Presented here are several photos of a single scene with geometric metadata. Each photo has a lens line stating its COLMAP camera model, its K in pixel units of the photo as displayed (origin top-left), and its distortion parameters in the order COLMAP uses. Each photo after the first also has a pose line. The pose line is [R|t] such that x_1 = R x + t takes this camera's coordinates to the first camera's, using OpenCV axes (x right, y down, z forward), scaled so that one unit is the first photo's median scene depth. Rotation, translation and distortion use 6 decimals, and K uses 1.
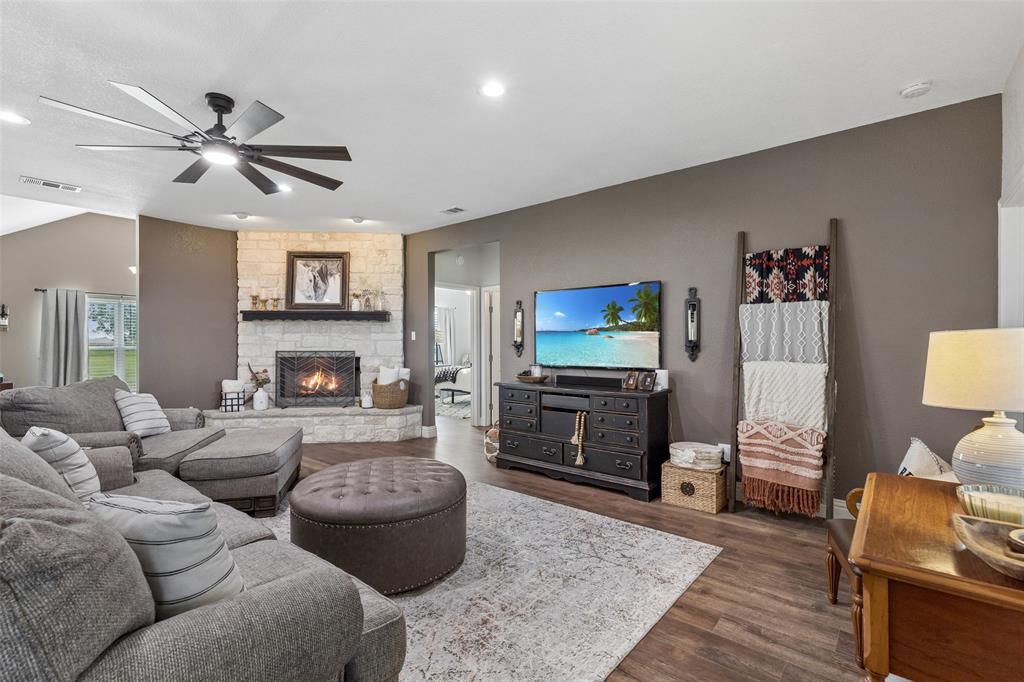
lens RADIAL K [[470.0, 0, 511.0], [0, 470.0, 340.8], [0, 0, 1]] dist [0.004187, 0.000268]
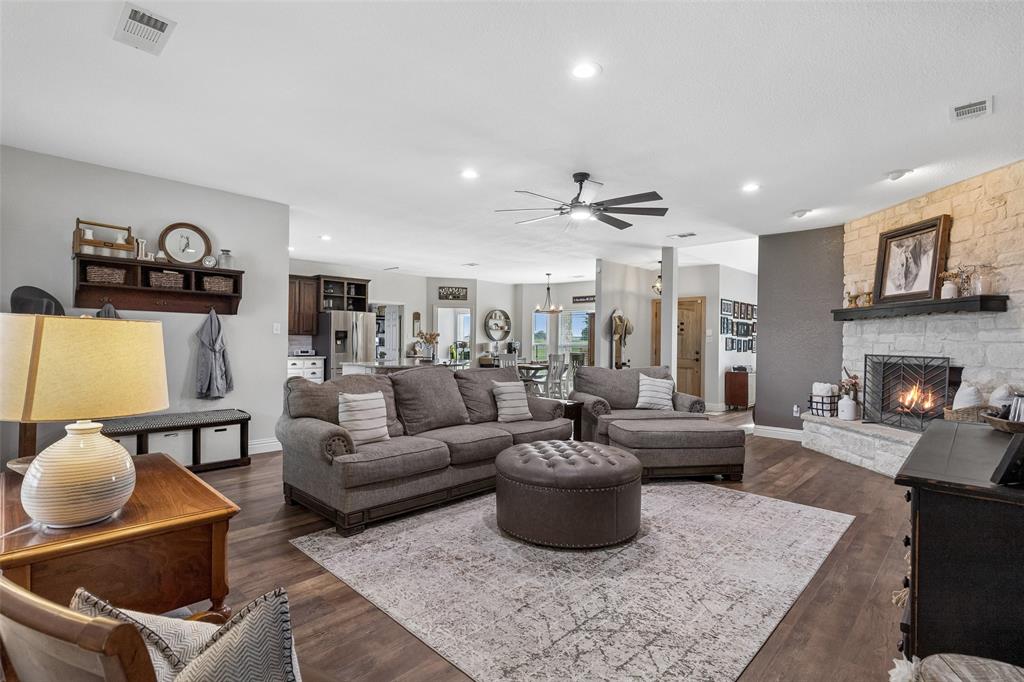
lens RADIAL K [[484.0, 0, 511.3], [0, 484.0, 342.0], [0, 0, 1]] dist [0.014112, -0.000038]
pose [[-0.077730, -0.000655, -0.996974, 0.428721], [-0.002562, 0.999997, -0.000457, 0.000840], [0.996971, 0.002519, -0.077731, 0.423897]]
